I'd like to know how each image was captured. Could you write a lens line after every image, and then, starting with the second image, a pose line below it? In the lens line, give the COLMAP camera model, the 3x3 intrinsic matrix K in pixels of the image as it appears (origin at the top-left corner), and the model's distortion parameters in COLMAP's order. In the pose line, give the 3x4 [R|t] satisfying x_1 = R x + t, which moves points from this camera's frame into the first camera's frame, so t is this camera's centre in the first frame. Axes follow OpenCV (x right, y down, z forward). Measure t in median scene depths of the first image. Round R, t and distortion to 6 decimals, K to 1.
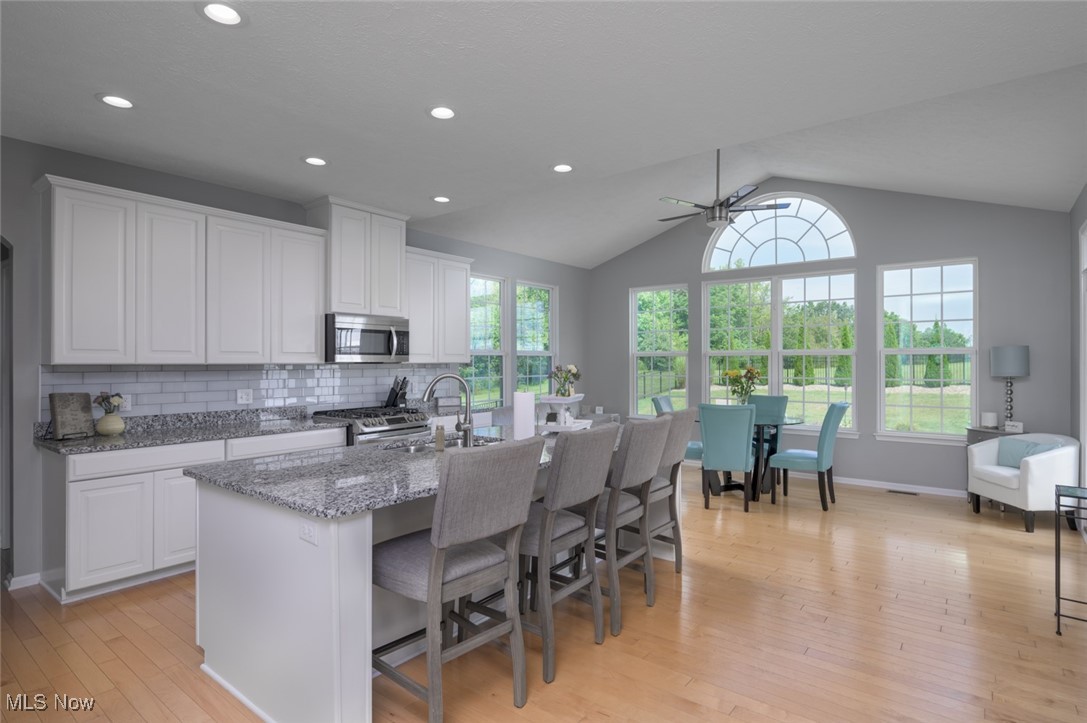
lens RADIAL K [[576.9, 0, 537.1], [0, 576.9, 360.9], [0, 0, 1]] dist [-0.000871, 0.000484]
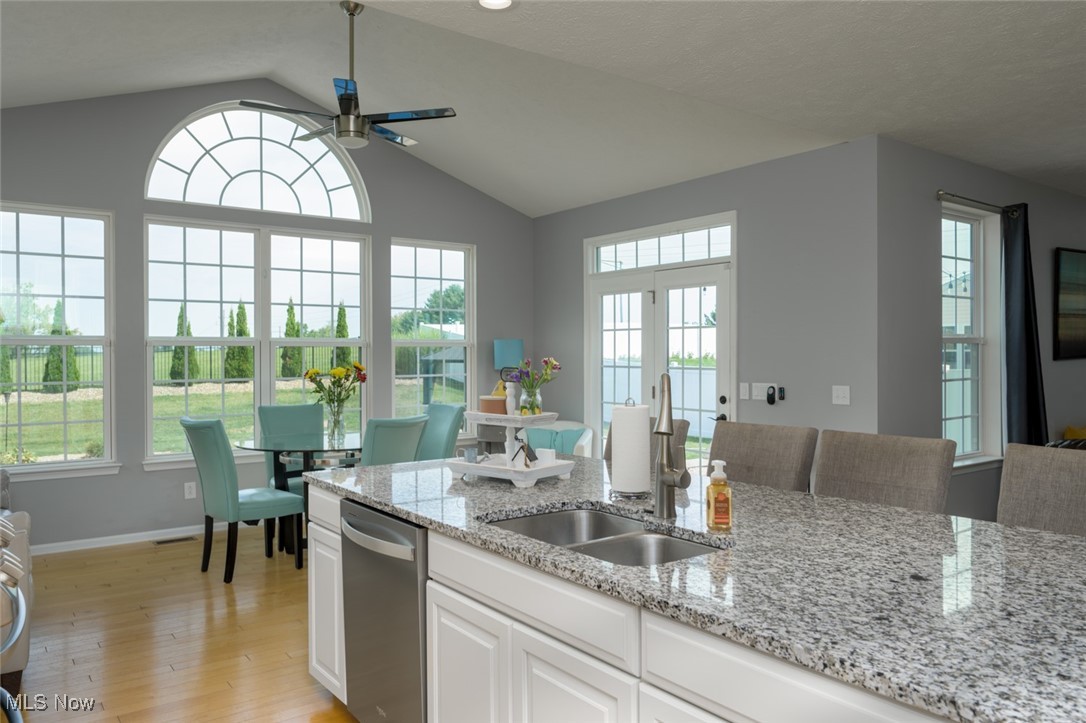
lens RADIAL K [[773.8, 0, 543.0], [0, 773.8, 361.5], [0, 0, 1]] dist [0.003982, -0.000150]
pose [[0.265547, -0.004971, 0.964085, -0.399276], [0.001325, 0.999988, 0.004791, 0.005700], [-0.964097, 0.000005, 0.265550, 0.483380]]
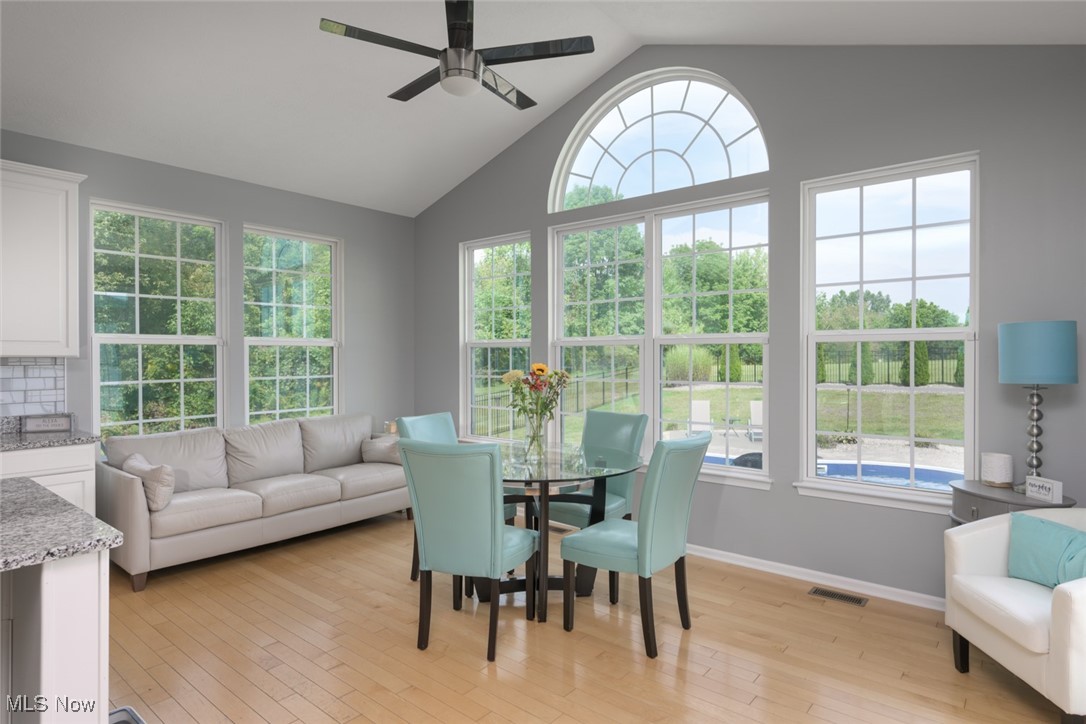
lens RADIAL K [[603.4, 0, 545.0], [0, 603.4, 357.5], [0, 0, 1]] dist [0.001479, 0.000643]
pose [[0.999768, 0.000637, -0.021528, 0.341640], [-0.000556, 0.999993, 0.003778, 0.002118], [0.021531, -0.003766, 0.999761, 0.395270]]
